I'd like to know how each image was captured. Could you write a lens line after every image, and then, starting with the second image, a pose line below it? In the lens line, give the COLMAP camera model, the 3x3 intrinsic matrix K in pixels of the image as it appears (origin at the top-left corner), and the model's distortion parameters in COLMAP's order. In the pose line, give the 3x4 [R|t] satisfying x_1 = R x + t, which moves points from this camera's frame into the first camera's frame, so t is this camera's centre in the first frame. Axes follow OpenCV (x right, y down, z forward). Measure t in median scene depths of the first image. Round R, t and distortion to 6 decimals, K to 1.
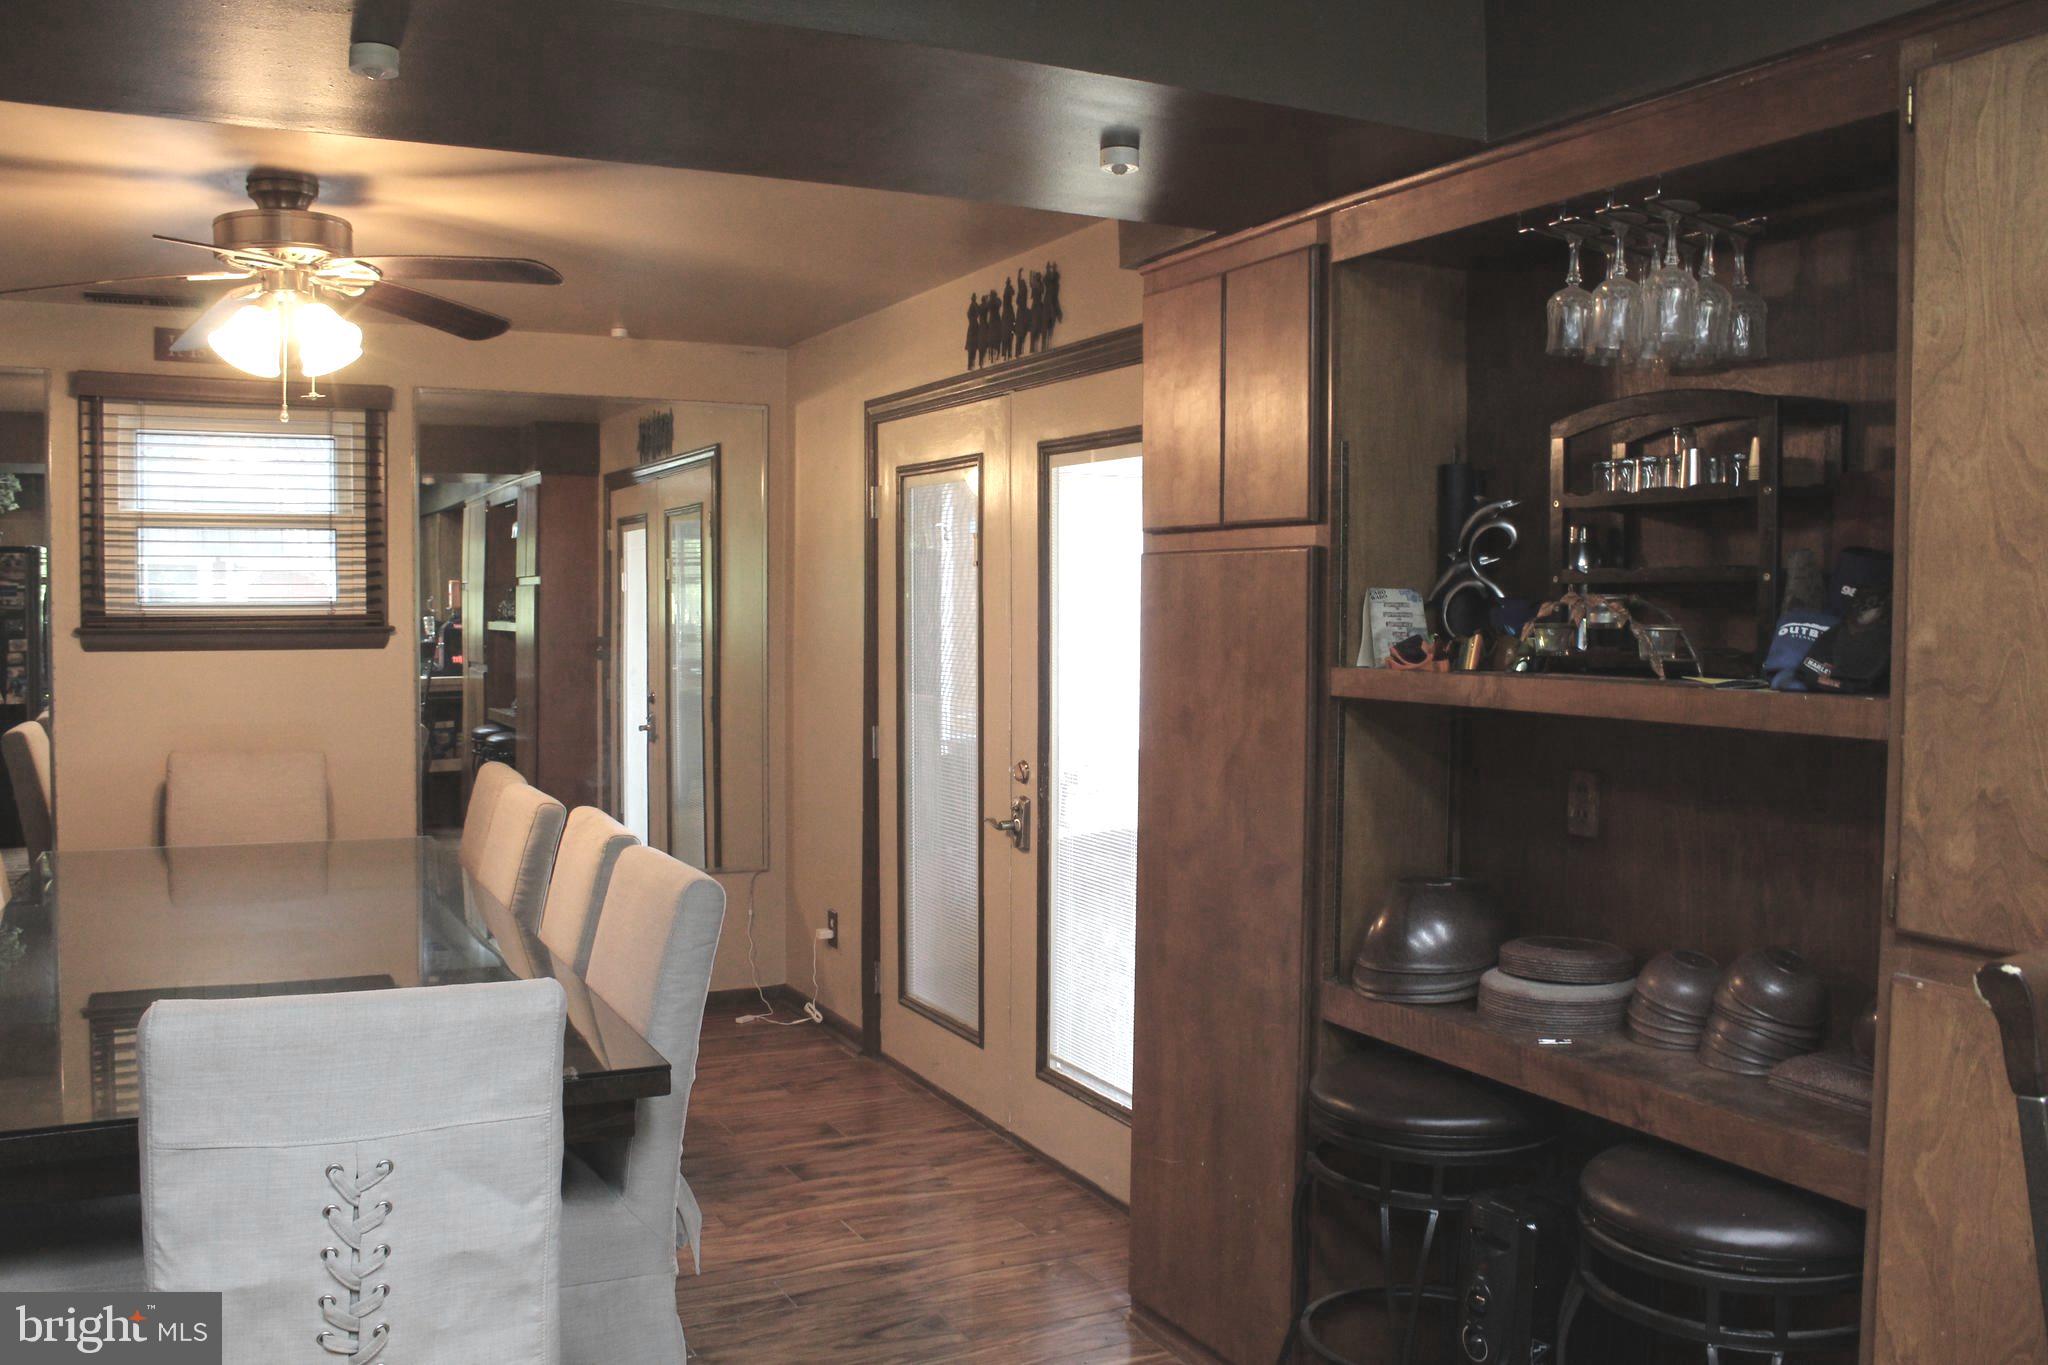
lens RADIAL K [[1752.8, 0, 1013.6], [0, 1752.8, 678.3], [0, 0, 1]] dist [-0.176968, 0.169943]
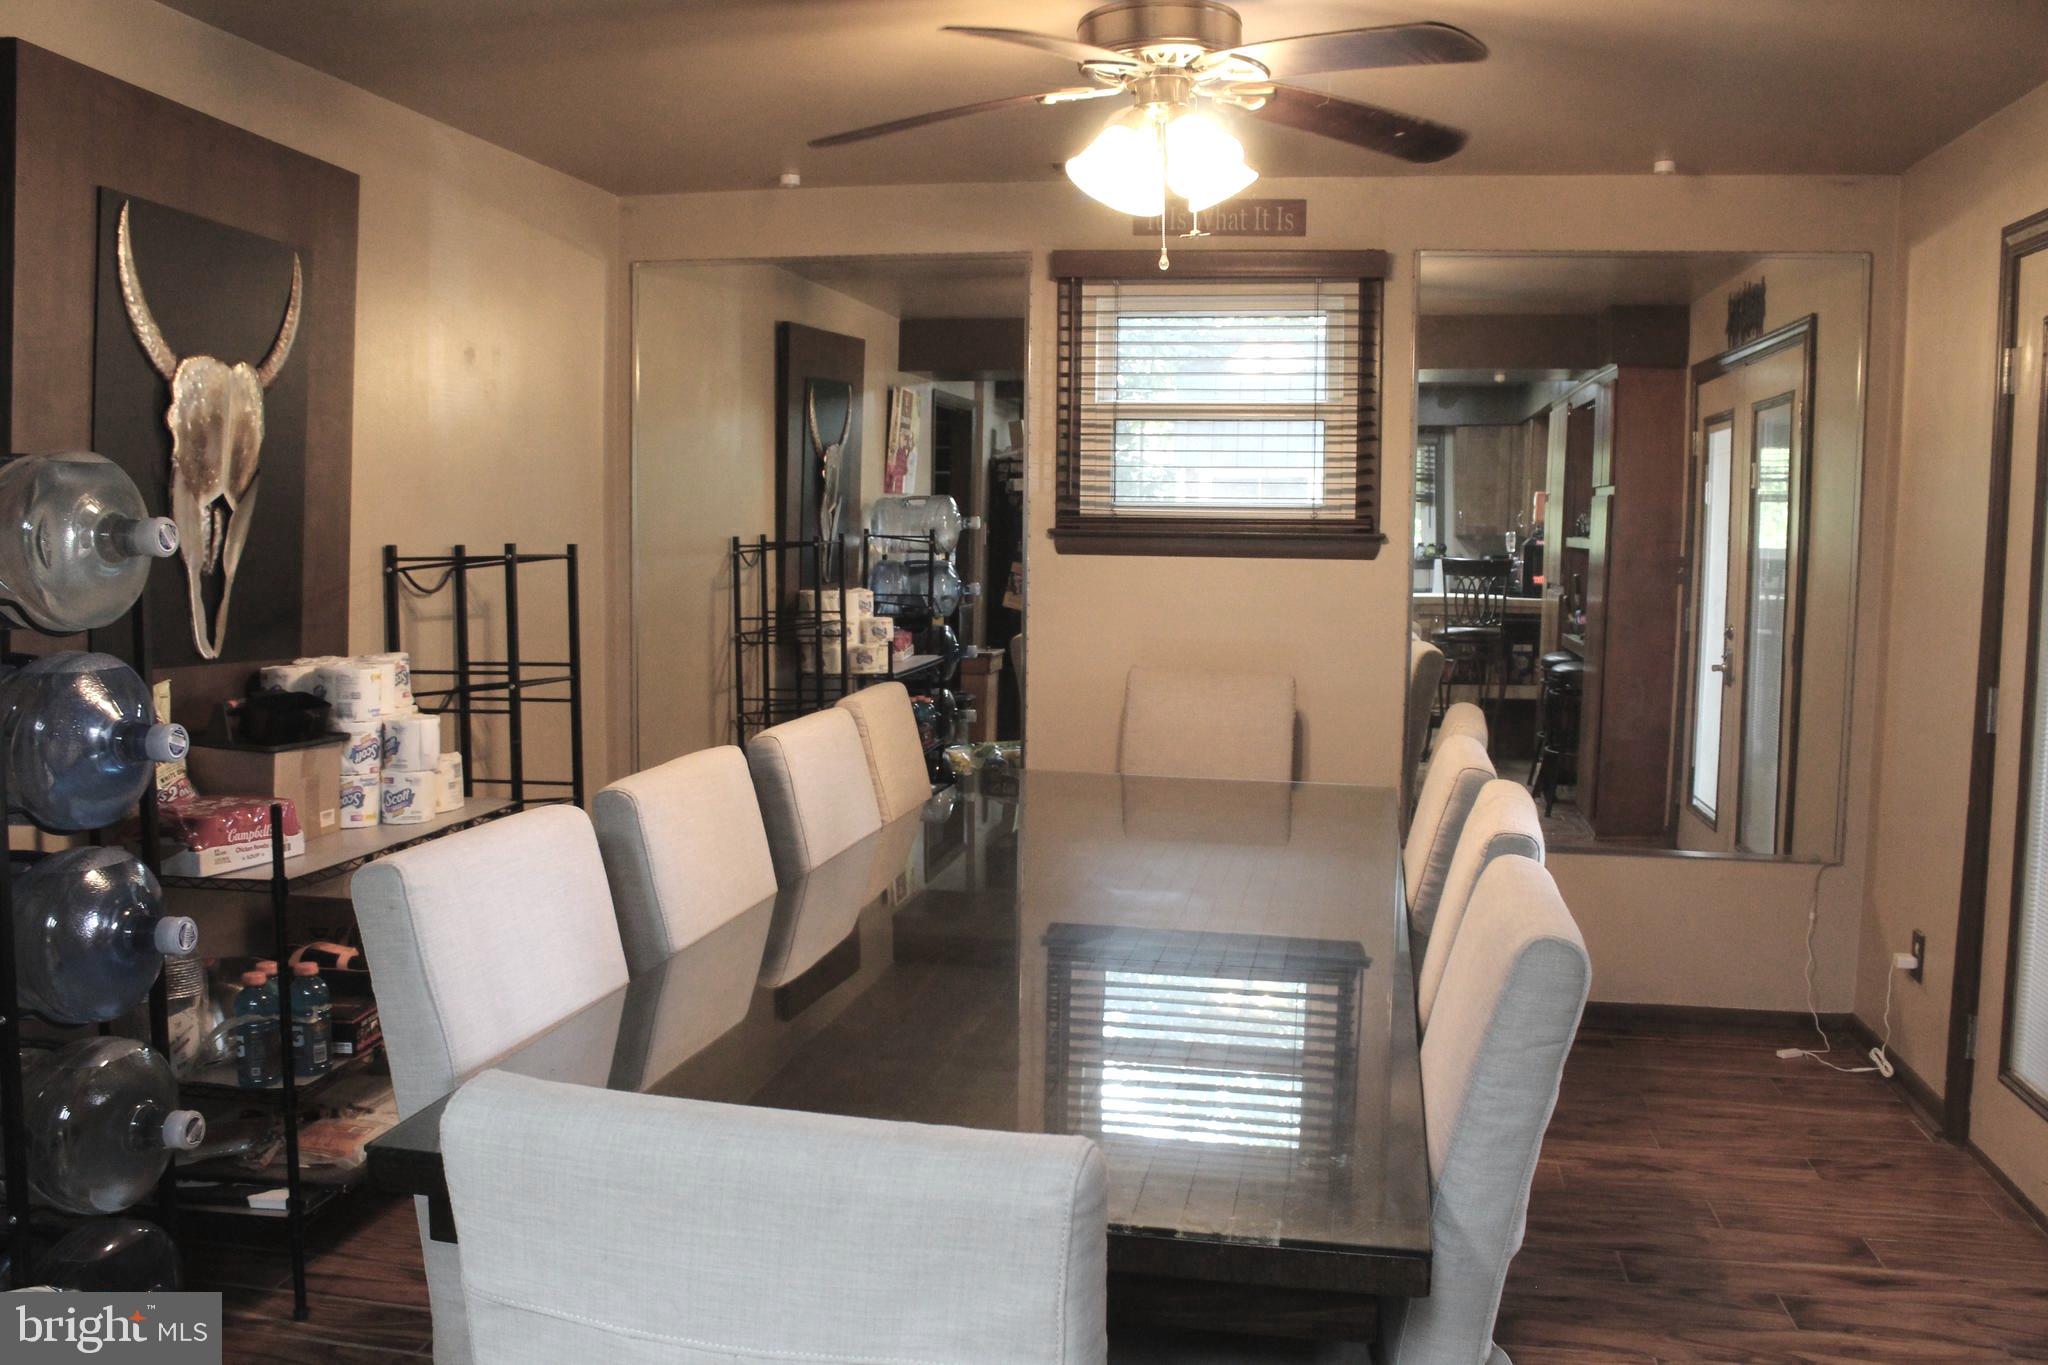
lens RADIAL K [[1752.8, 0, 1013.6], [0, 1752.8, 678.3], [0, 0, 1]] dist [-0.176968, 0.169943]
pose [[0.796478, 0.063304, -0.601344, 0.014311], [-0.036140, 0.997711, 0.057162, -0.001625], [0.603586, -0.023795, 0.796943, 0.207426]]
